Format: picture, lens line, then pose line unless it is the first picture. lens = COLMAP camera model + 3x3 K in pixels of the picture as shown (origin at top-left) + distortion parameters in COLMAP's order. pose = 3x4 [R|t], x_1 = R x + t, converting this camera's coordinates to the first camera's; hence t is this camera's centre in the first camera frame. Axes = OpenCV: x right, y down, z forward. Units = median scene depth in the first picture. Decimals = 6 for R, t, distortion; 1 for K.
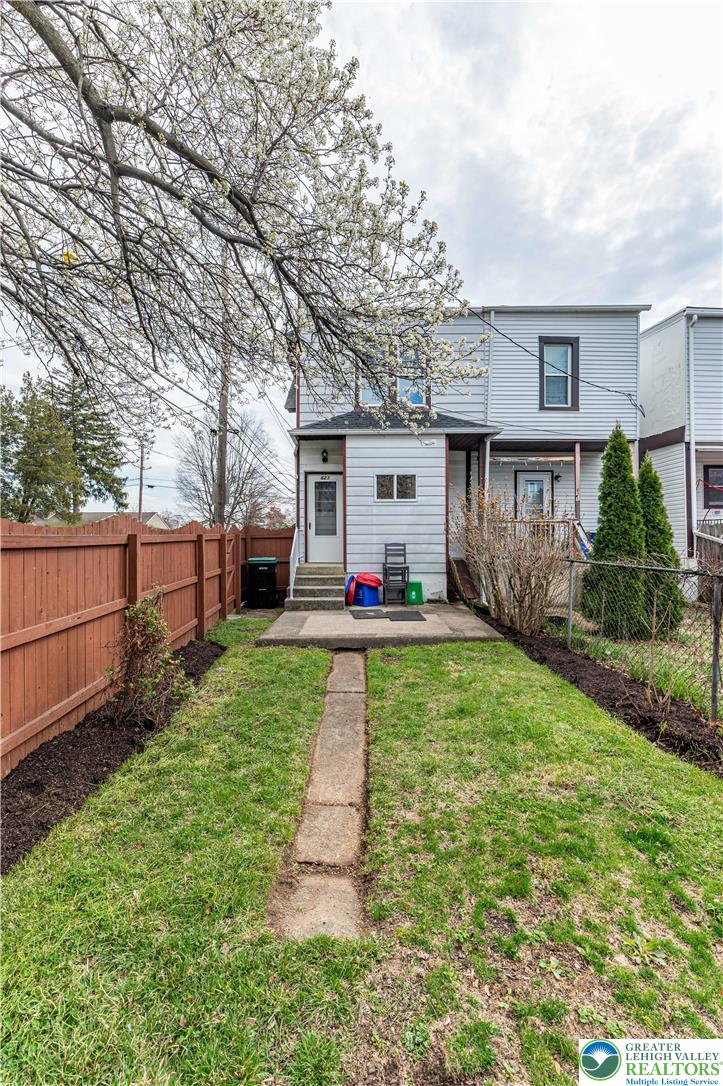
lens RADIAL K [[471.3, 0, 364.9], [0, 471.3, 541.5], [0, 0, 1]] dist [0.003866, -0.002487]
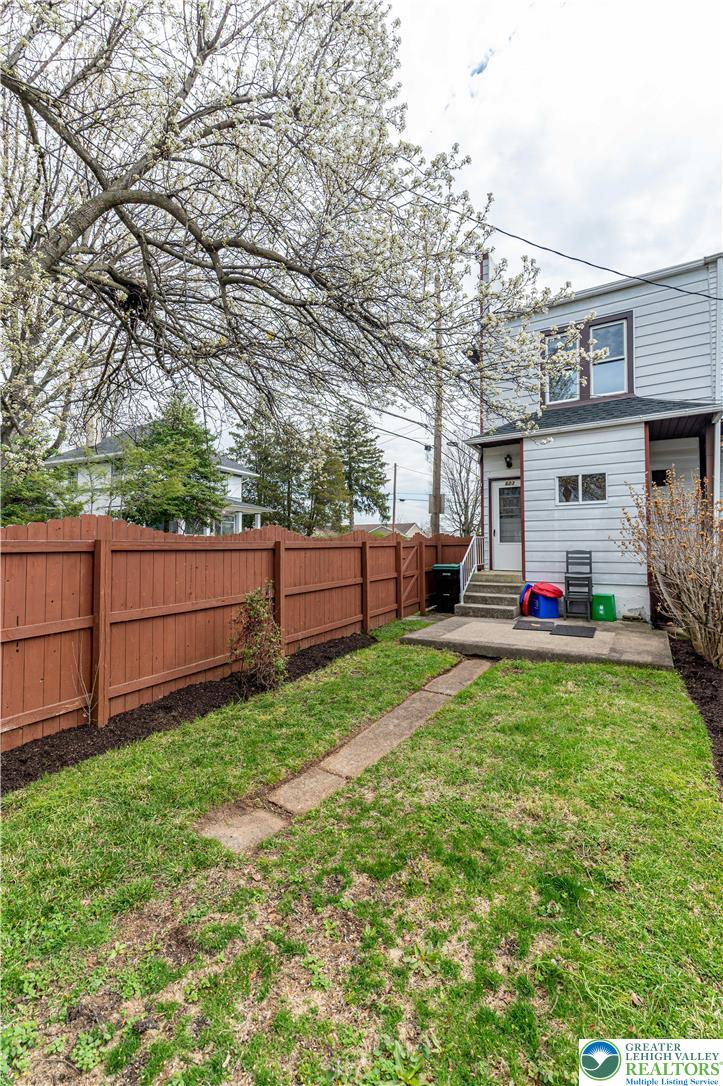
lens RADIAL K [[471.3, 0, 360.8], [0, 471.3, 538.4], [0, 0, 1]] dist [0.003866, -0.002487]
pose [[0.845171, -0.009613, -0.534410, 0.380544], [-0.003616, 0.999713, -0.023702, 0.006530], [0.534484, 0.021964, 0.844893, 0.030437]]
